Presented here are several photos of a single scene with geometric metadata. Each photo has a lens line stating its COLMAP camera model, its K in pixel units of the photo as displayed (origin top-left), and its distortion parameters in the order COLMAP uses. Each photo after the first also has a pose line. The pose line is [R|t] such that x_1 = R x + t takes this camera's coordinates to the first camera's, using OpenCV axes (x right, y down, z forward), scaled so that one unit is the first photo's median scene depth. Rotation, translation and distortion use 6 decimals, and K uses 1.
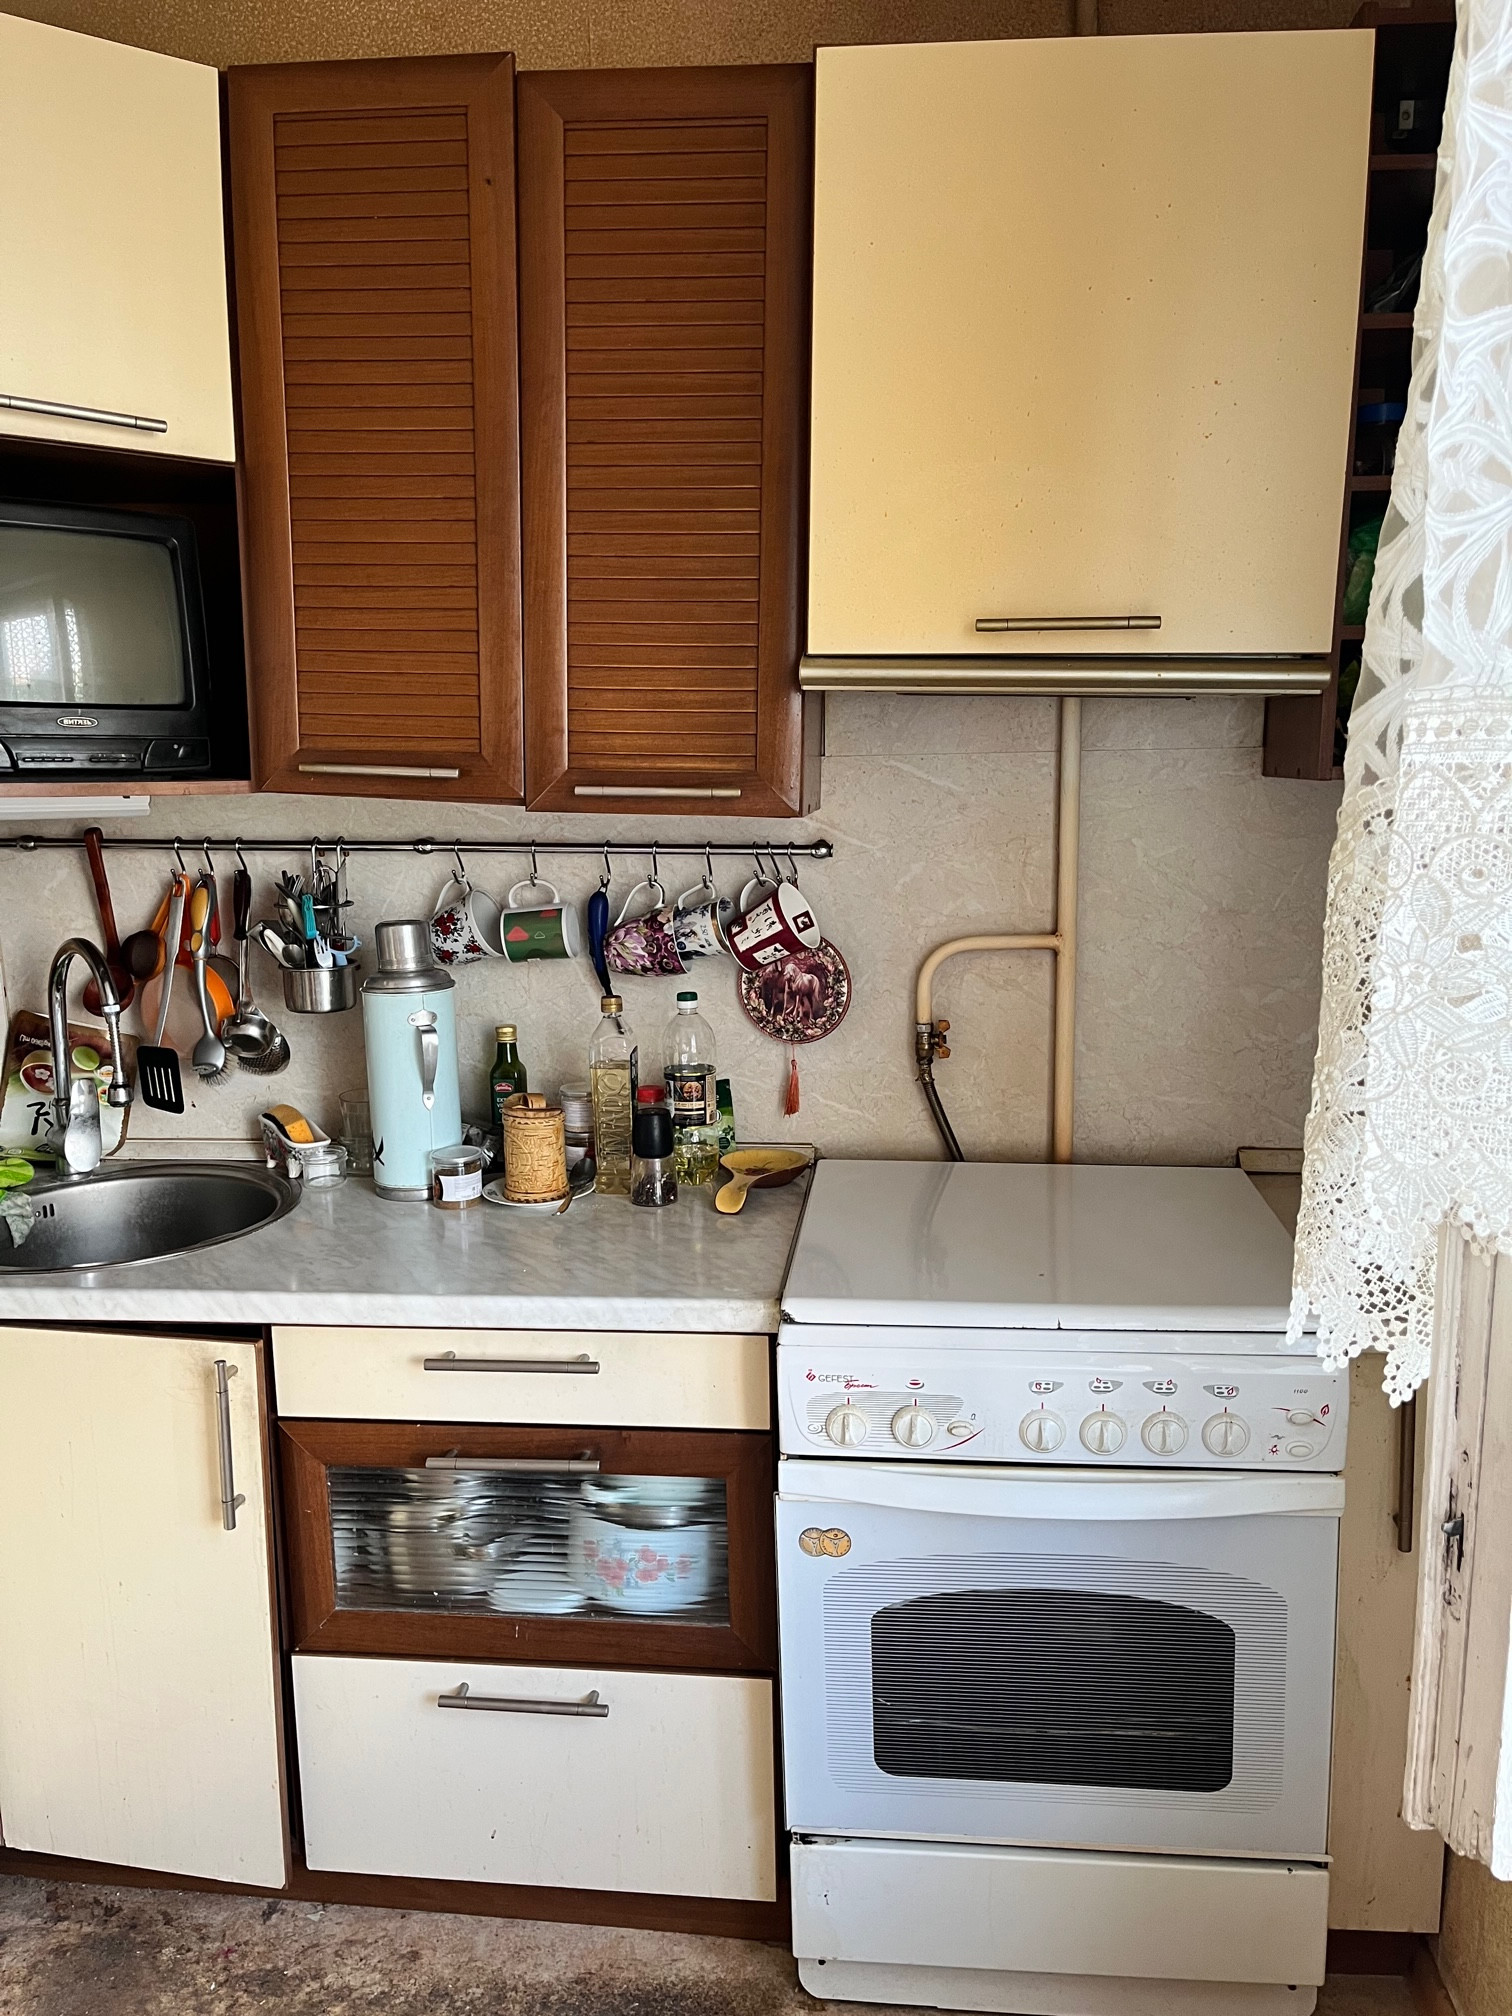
lens RADIAL K [[1554.0, 0, 757.8], [0, 1554.0, 1014.7], [0, 0, 1]] dist [0.075059, -0.099361]
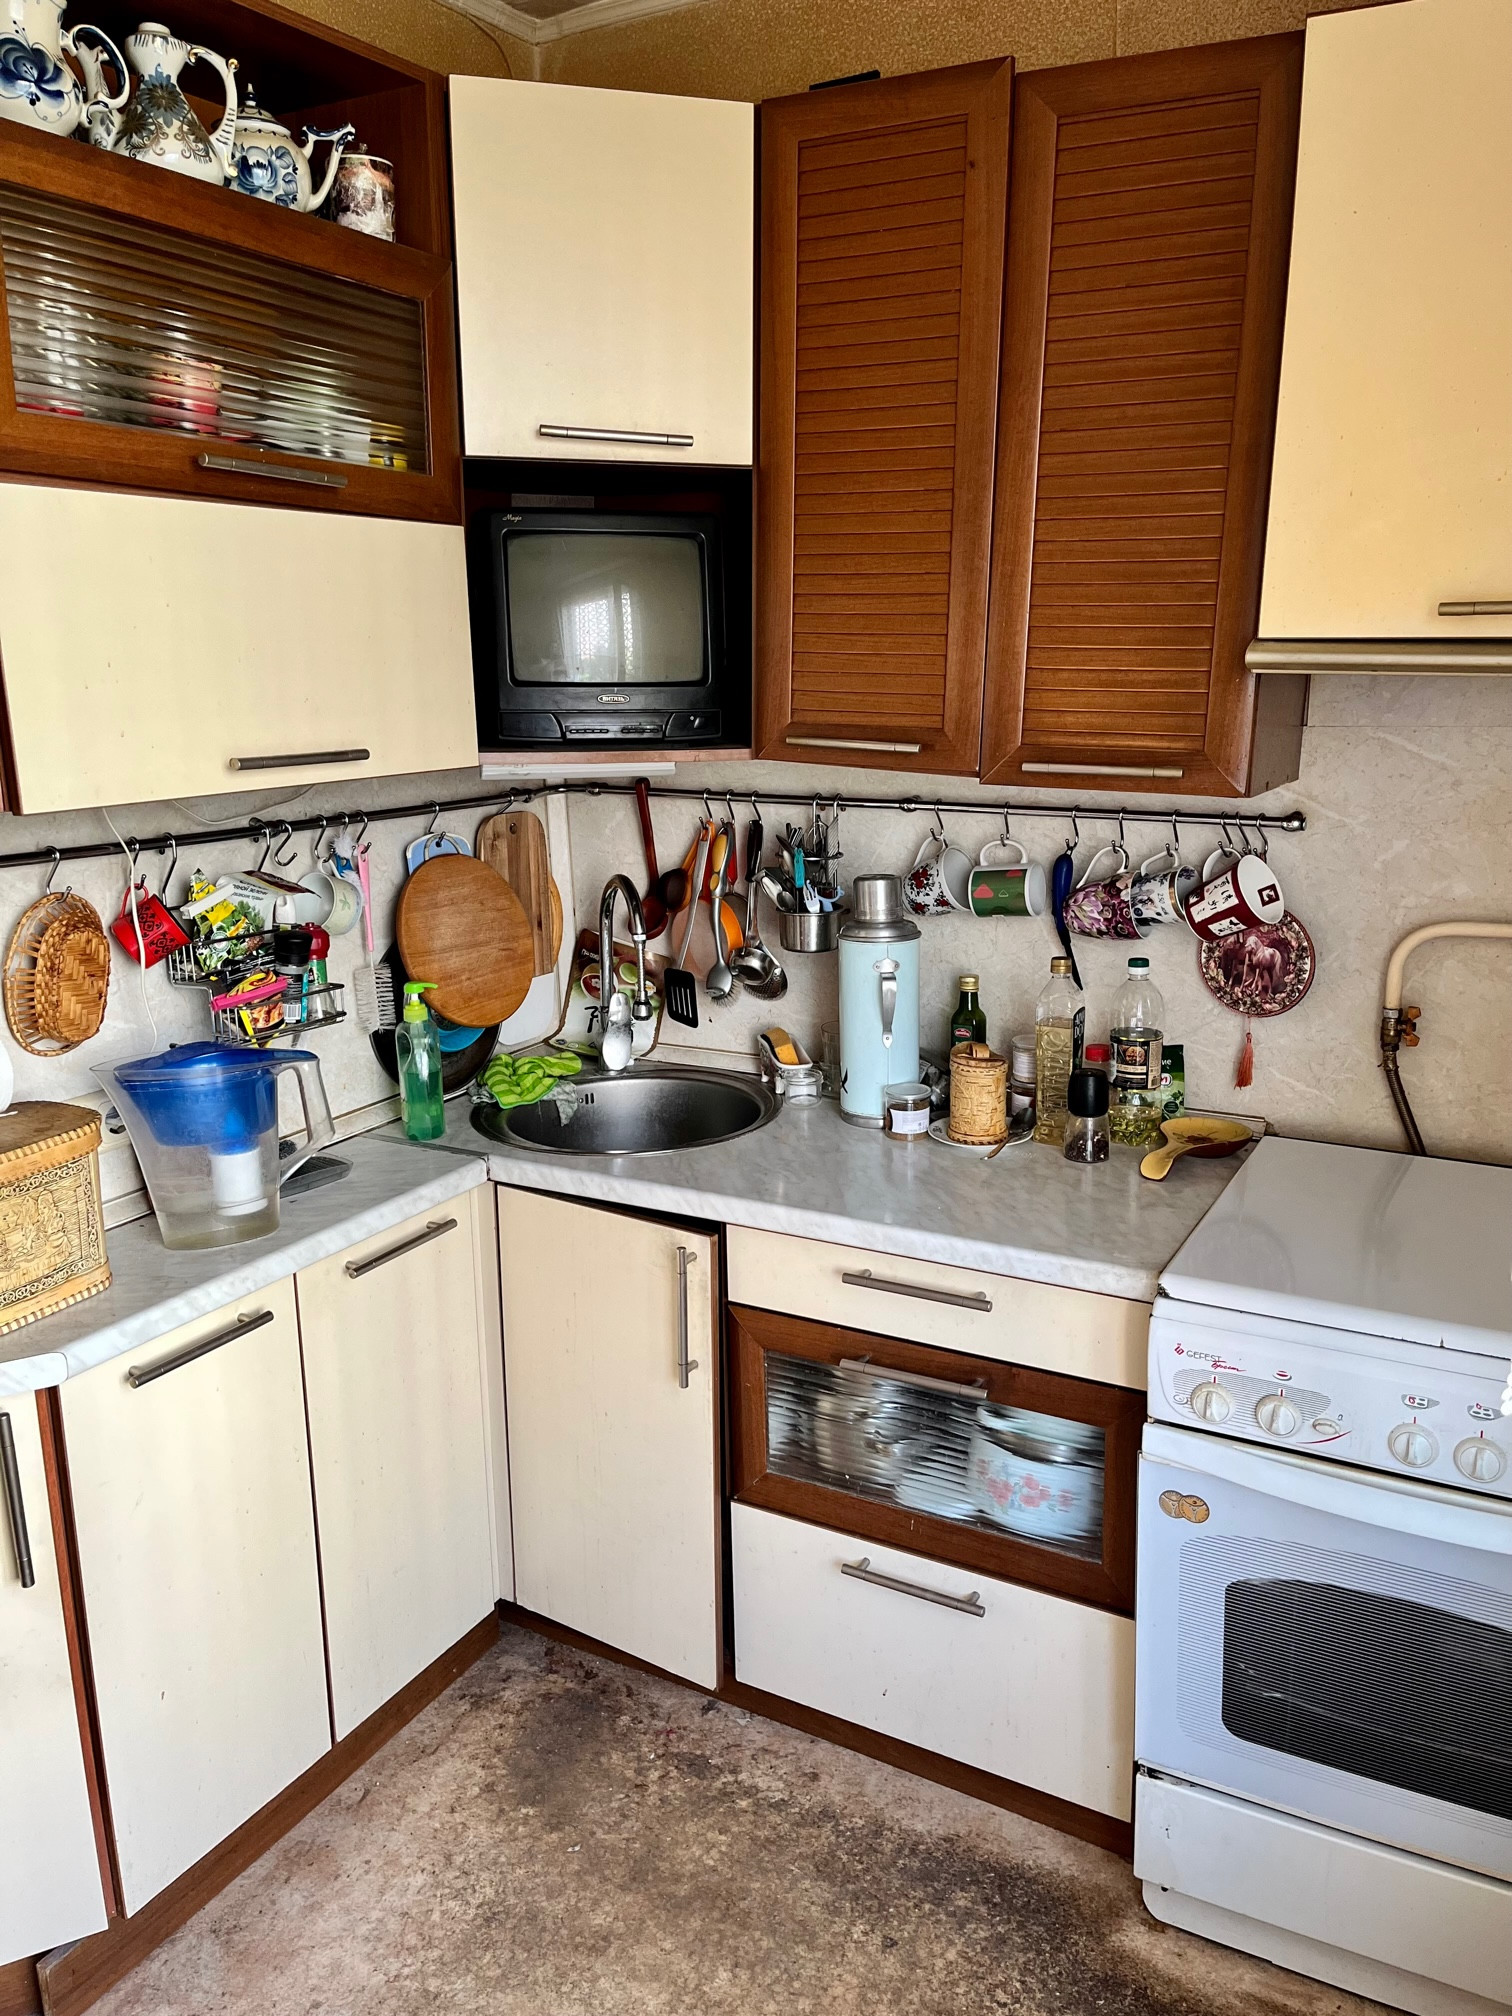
lens RADIAL K [[1554.0, 0, 757.8], [0, 1554.0, 1014.7], [0, 0, 1]] dist [0.075059, -0.099361]
pose [[0.919850, 0.089406, -0.381946, 0.125605], [-0.063738, 0.994806, 0.079363, -0.045410], [0.387058, -0.048658, 0.920771, -0.048051]]
